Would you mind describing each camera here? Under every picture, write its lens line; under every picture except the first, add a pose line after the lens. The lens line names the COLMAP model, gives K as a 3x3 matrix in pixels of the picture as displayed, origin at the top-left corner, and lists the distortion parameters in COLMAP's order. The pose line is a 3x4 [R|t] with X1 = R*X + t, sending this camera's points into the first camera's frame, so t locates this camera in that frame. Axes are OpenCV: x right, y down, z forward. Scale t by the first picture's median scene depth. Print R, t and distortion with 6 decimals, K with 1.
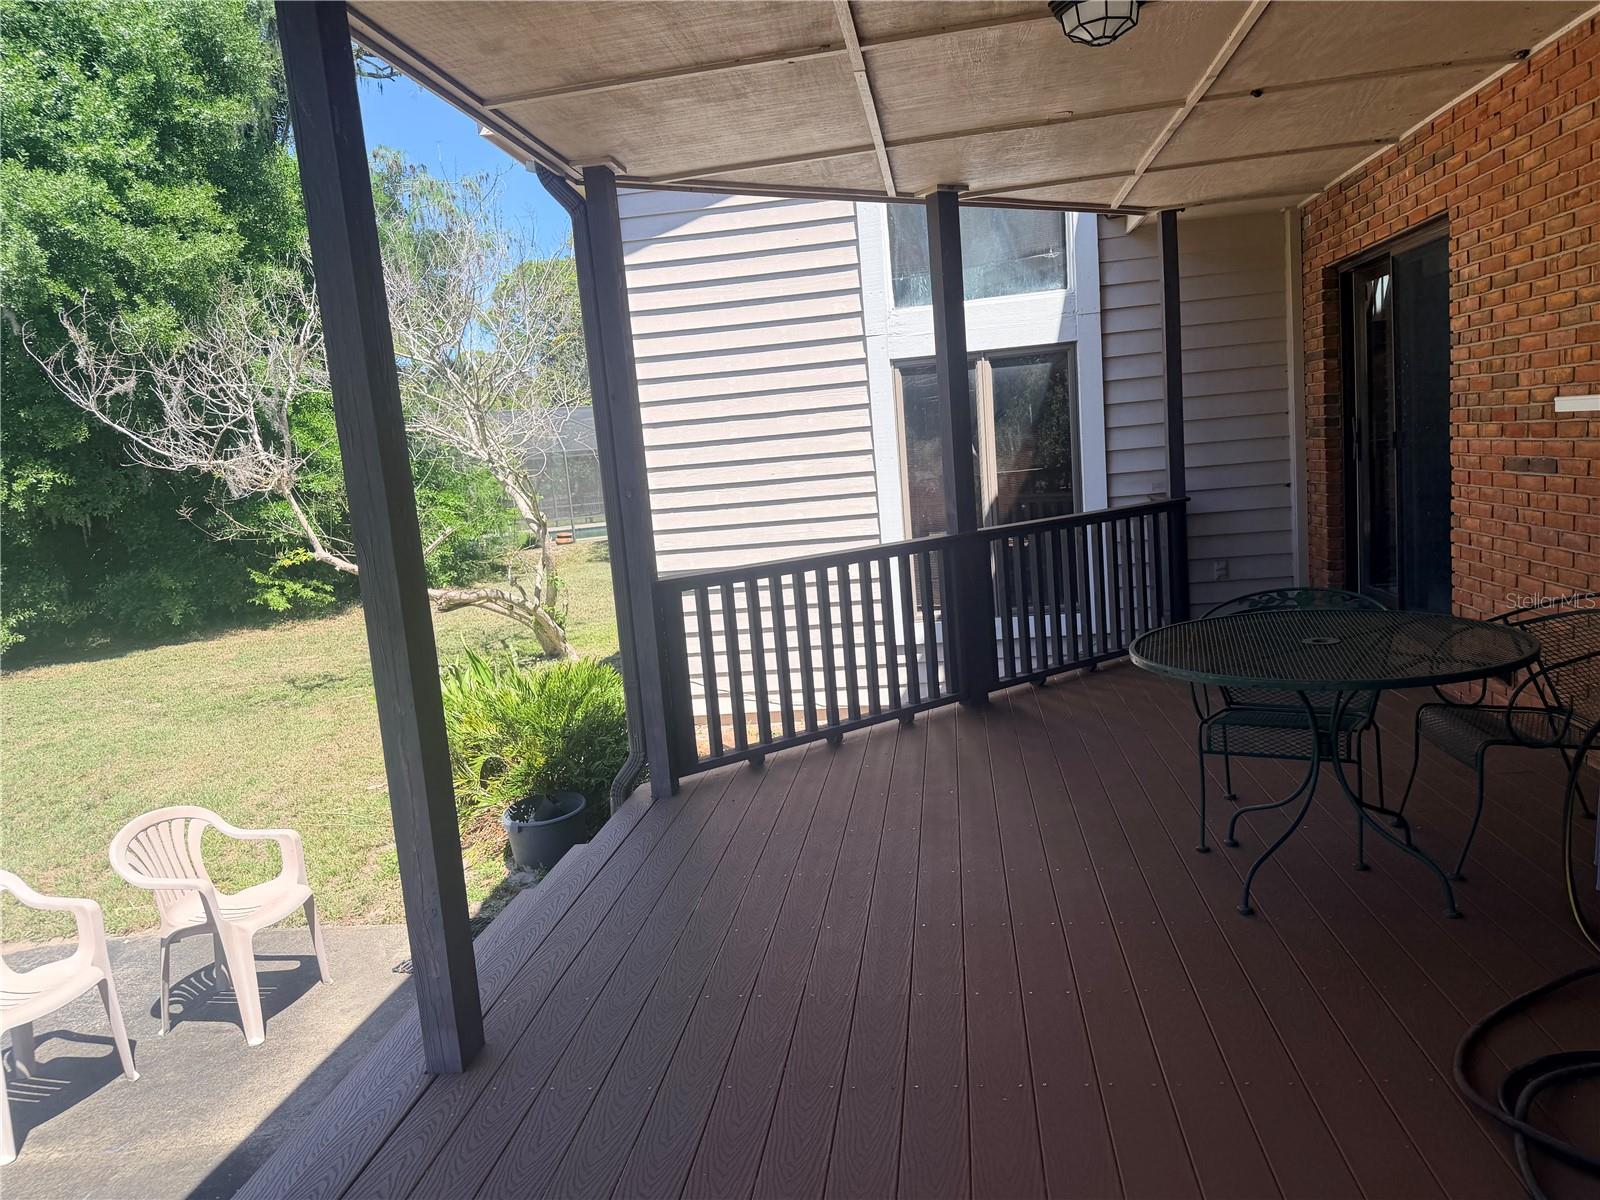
lens RADIAL K [[1140.1, 0, 798.5], [0, 1140.1, 600.7], [0, 0, 1]] dist [0.016619, -0.025476]
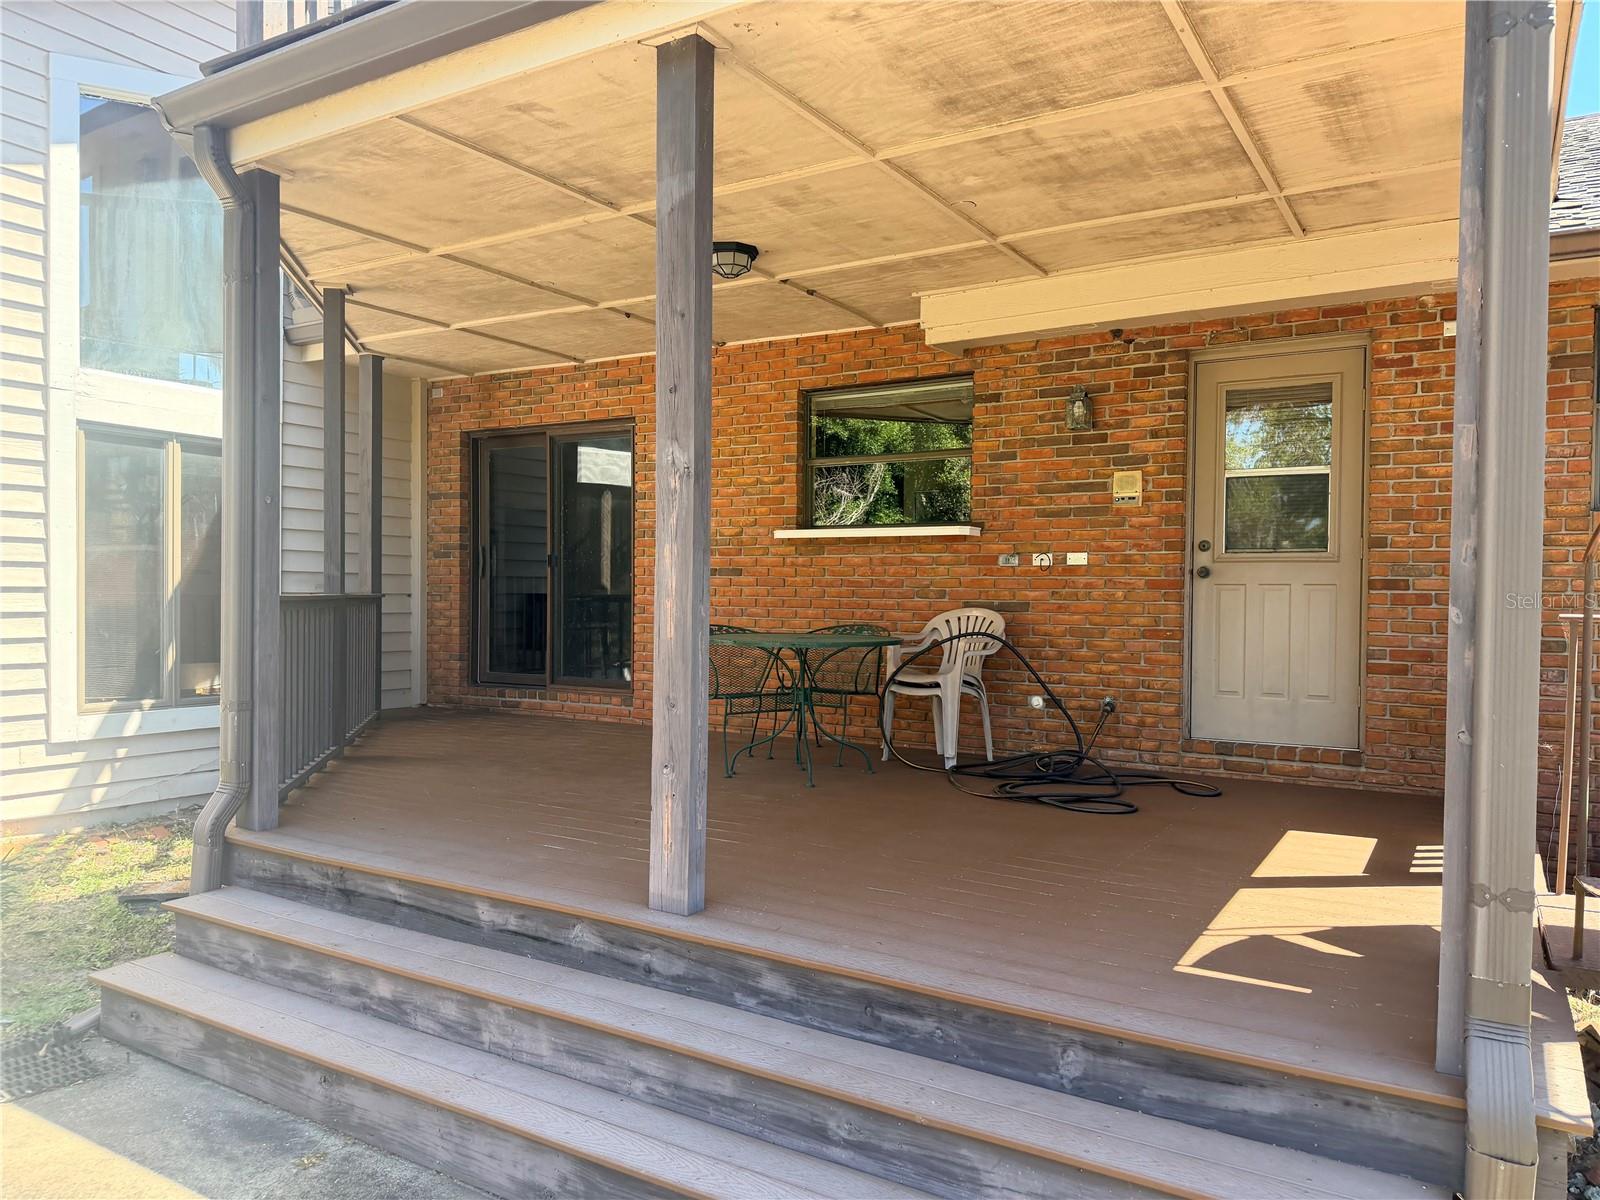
lens RADIAL K [[1140.1, 0, 807.6], [0, 1140.1, 605.9], [0, 0, 1]] dist [0.016619, -0.025476]
pose [[0.373398, 0.085591, 0.923714, -0.568842], [0.075120, 0.989675, -0.122069, 0.096981], [-0.924625, 0.114970, 0.363113, 0.161011]]
